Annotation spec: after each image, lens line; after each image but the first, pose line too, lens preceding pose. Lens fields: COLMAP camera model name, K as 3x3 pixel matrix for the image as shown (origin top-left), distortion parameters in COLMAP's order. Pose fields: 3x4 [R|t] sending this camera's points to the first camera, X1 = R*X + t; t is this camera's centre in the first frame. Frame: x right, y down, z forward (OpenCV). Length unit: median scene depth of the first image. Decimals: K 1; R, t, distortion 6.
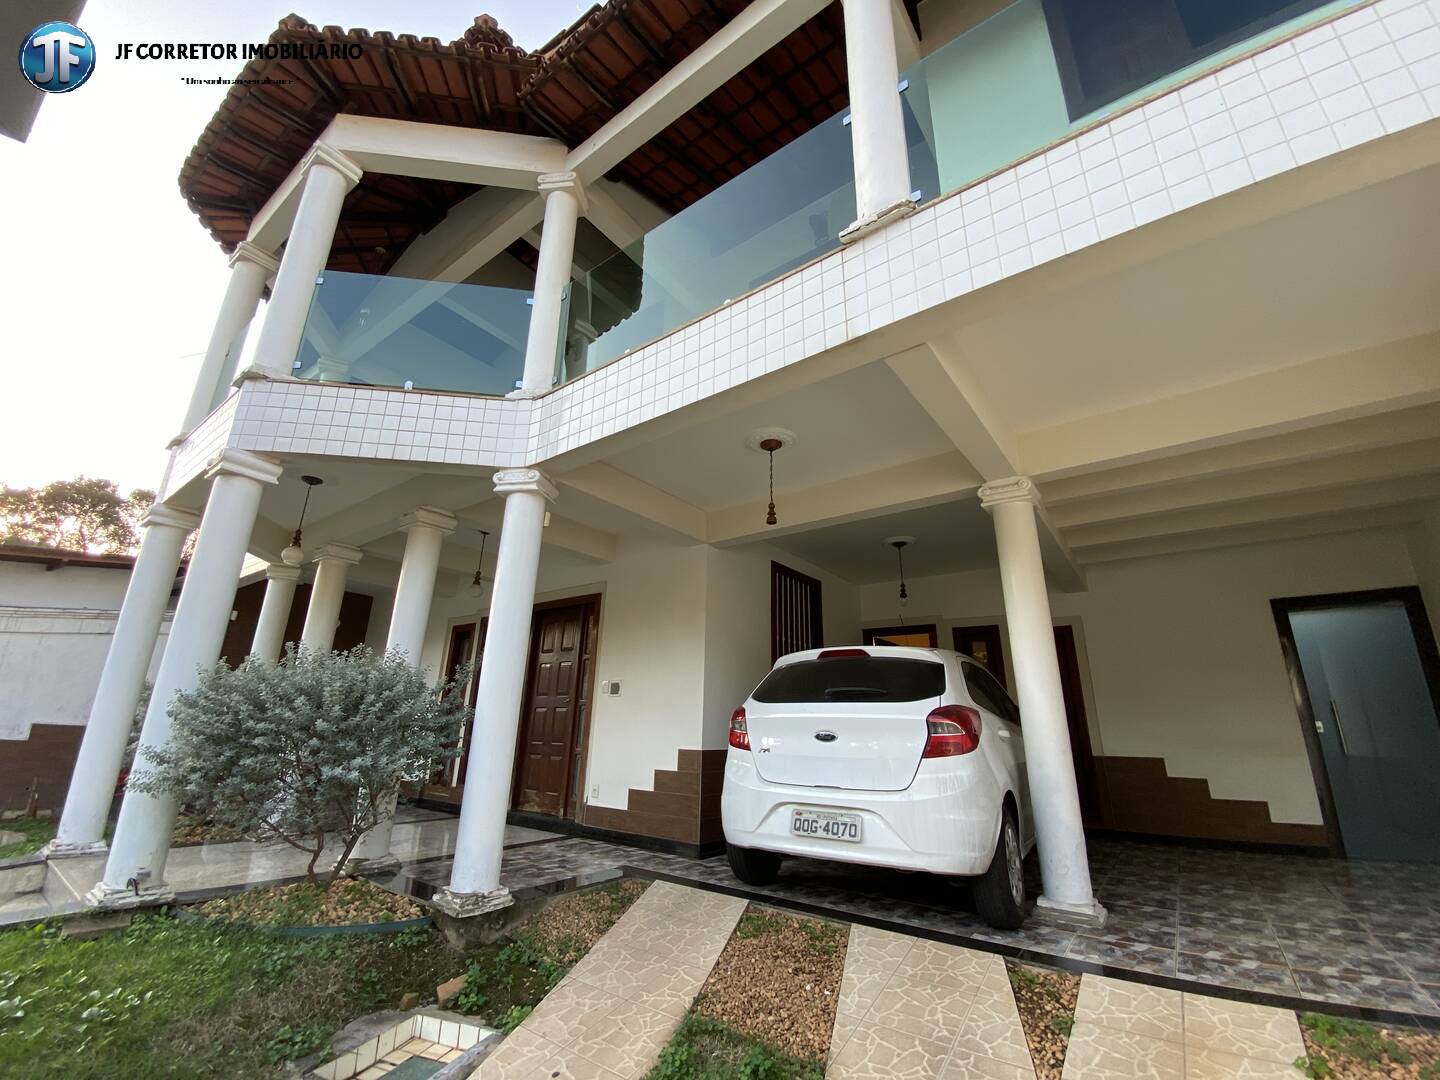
lens RADIAL K [[583.2, 0, 724.2], [0, 583.2, 540.6], [0, 0, 1]] dist [0.027021, -0.022642]
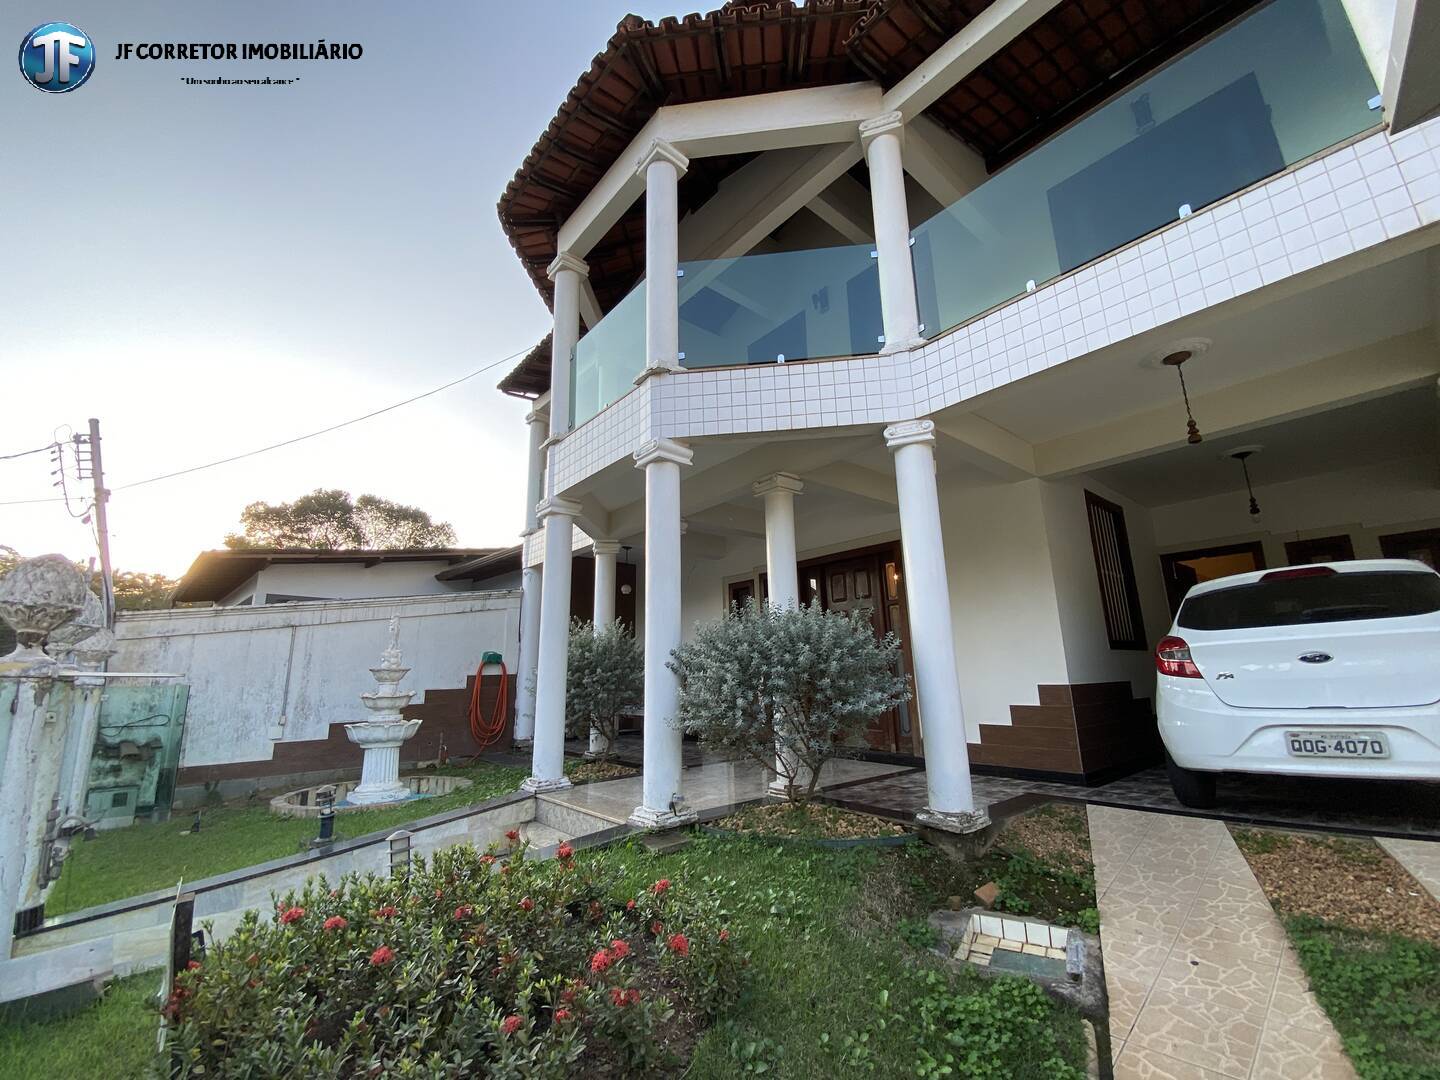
lens RADIAL K [[584.1, 0, 718.3], [0, 584.1, 540.3], [0, 0, 1]] dist [0.025666, -0.024585]
pose [[0.973278, -0.093337, -0.209806, -0.481117], [0.110194, 0.991434, 0.070120, -0.025082], [0.201464, -0.091366, 0.975225, -0.092577]]
